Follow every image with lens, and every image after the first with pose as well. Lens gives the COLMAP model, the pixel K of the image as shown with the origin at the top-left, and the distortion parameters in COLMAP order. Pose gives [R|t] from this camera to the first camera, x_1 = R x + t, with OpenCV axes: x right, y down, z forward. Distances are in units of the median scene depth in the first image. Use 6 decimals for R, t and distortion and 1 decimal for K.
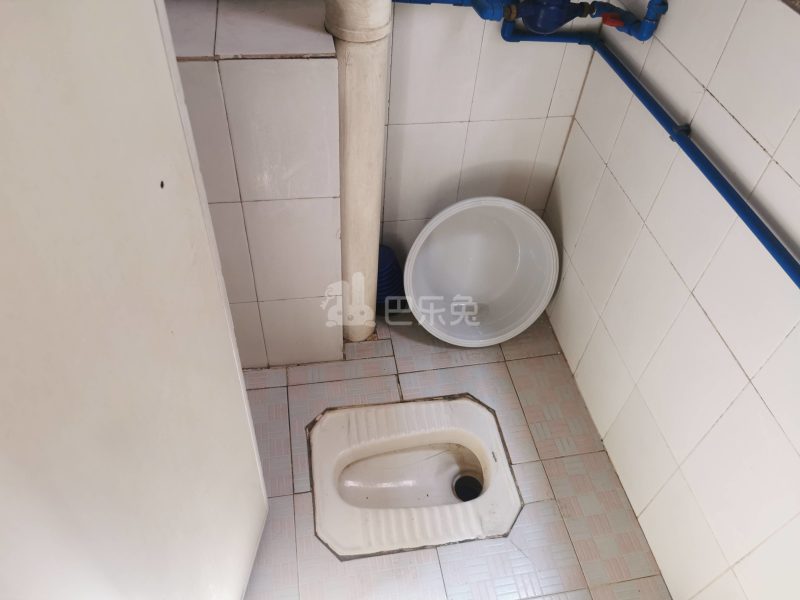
lens RADIAL K [[608.6, 0, 400.0], [0, 608.6, 300.0], [0, 0, 1]] dist [0.000609, 0.000213]
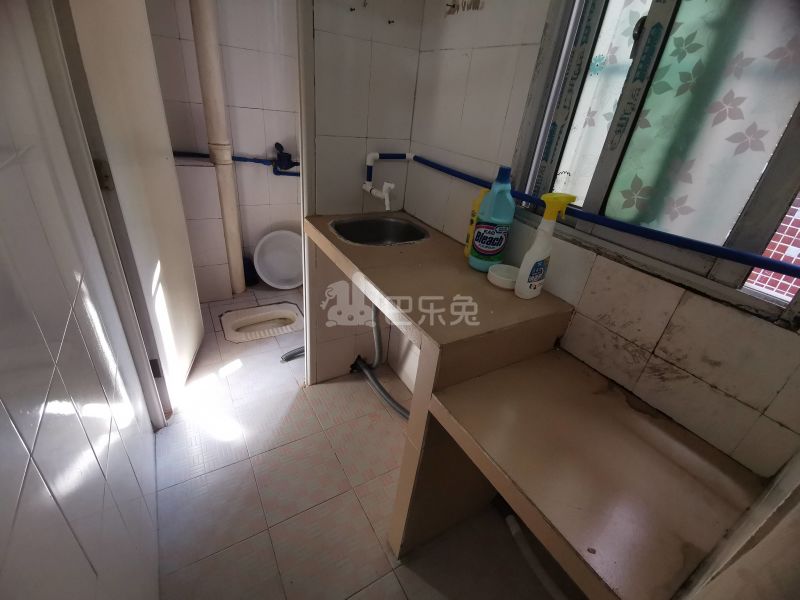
lens RADIAL K [[365.6, 0, 398.9], [0, 365.6, 296.9], [0, 0, 1]] dist [0.001804, -0.000056]
pose [[0.935074, -0.136582, 0.327082, 0.057554], [0.226159, 0.940432, -0.253850, 0.675183], [-0.272927, 0.311341, 0.910262, -0.590628]]
